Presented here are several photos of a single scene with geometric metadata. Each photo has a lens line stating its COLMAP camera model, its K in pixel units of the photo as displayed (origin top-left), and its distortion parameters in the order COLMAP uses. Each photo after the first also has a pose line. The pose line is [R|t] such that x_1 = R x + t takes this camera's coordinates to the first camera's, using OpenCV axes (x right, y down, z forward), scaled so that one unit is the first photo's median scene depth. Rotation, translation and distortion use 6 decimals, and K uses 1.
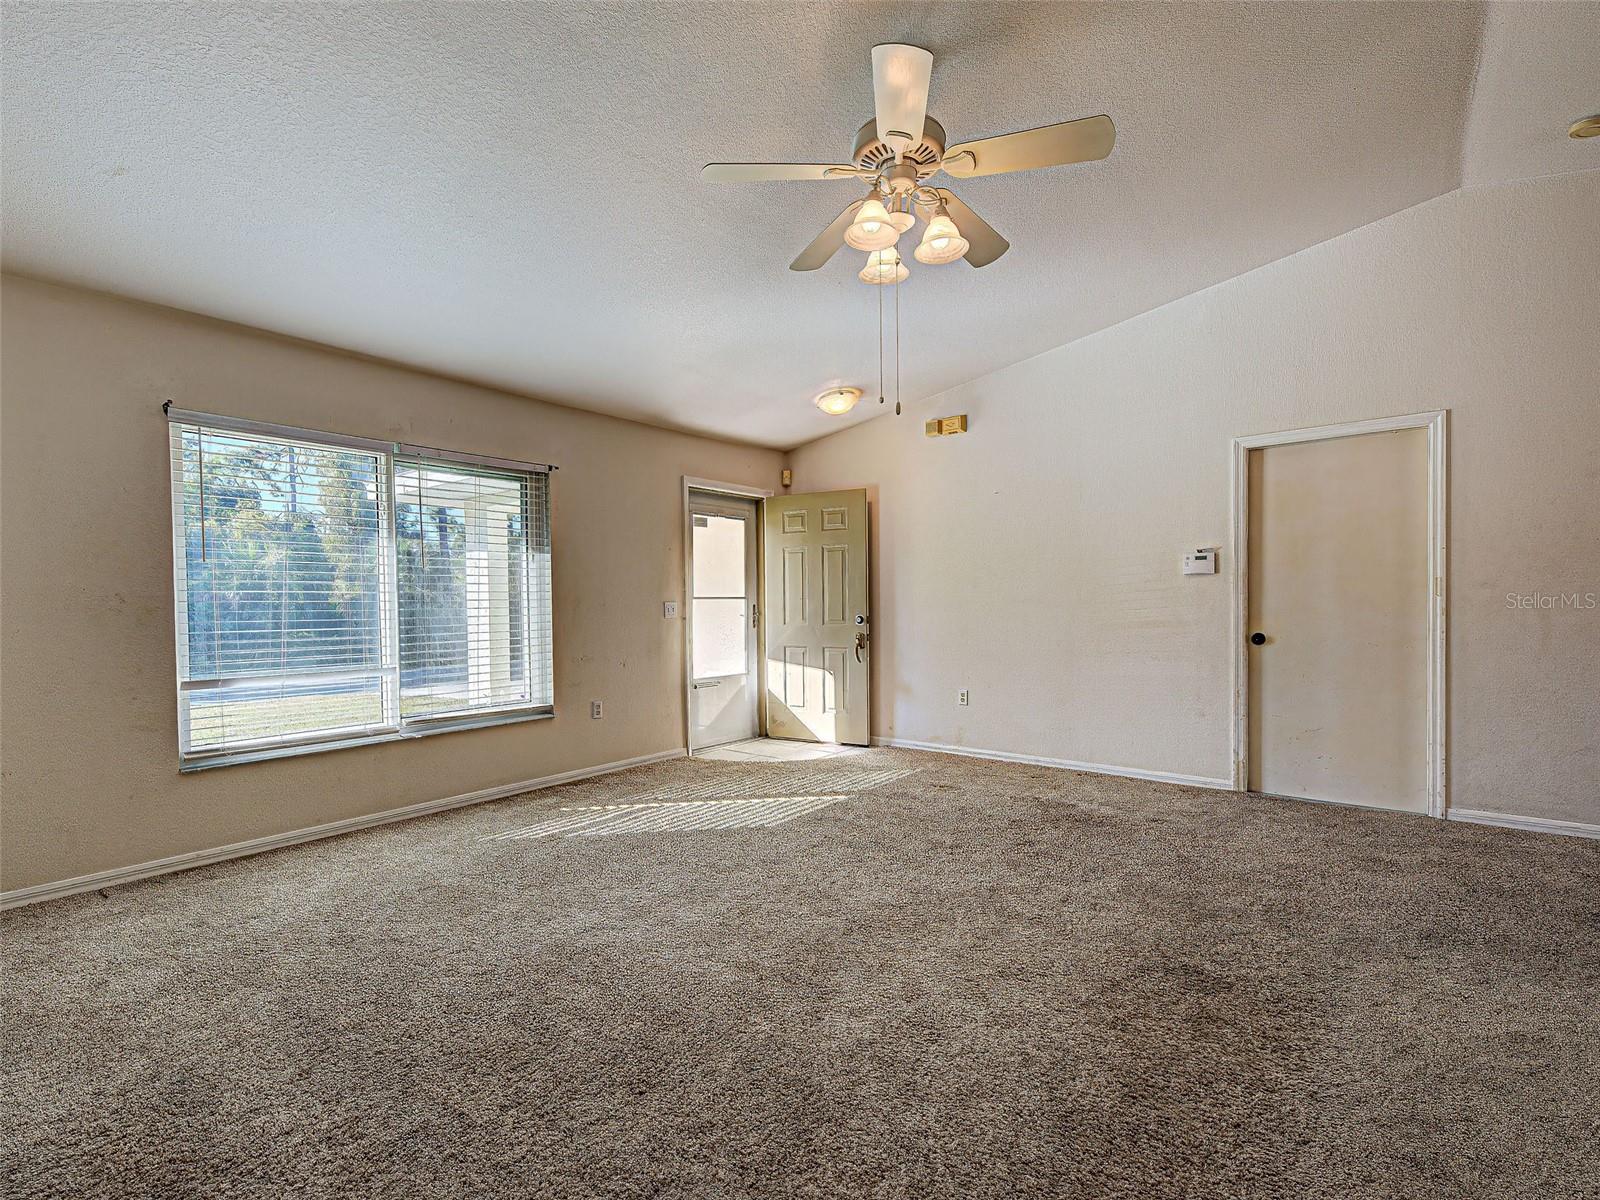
lens RADIAL K [[759.0, 0, 787.3], [0, 759.0, 612.5], [0, 0, 1]] dist [0.017841, -0.006711]
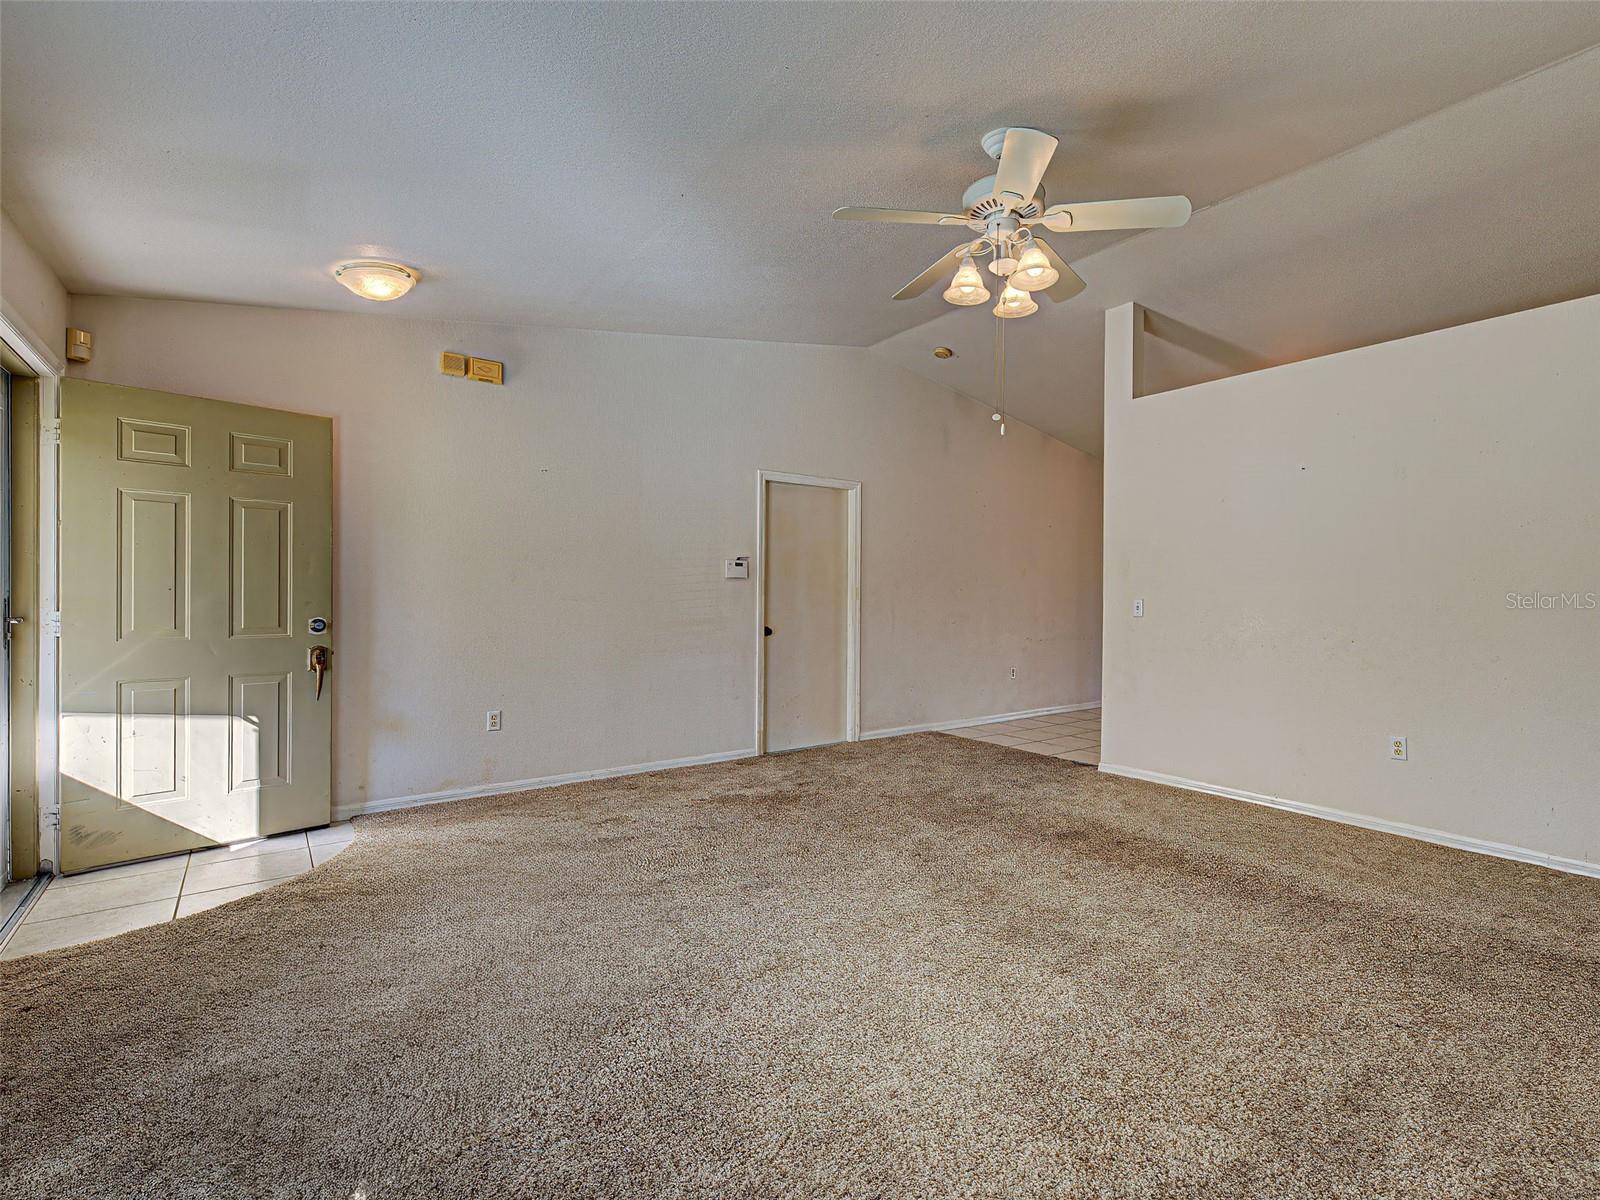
lens RADIAL K [[759.0, 0, 878.9], [0, 759.0, 600.2], [0, 0, 1]] dist [0.017841, -0.006711]
pose [[0.188063, 0.013546, 0.982064, -0.585589], [0.007977, 0.999851, -0.015319, 0.003619], [-0.982125, 0.010715, 0.187927, 0.577642]]
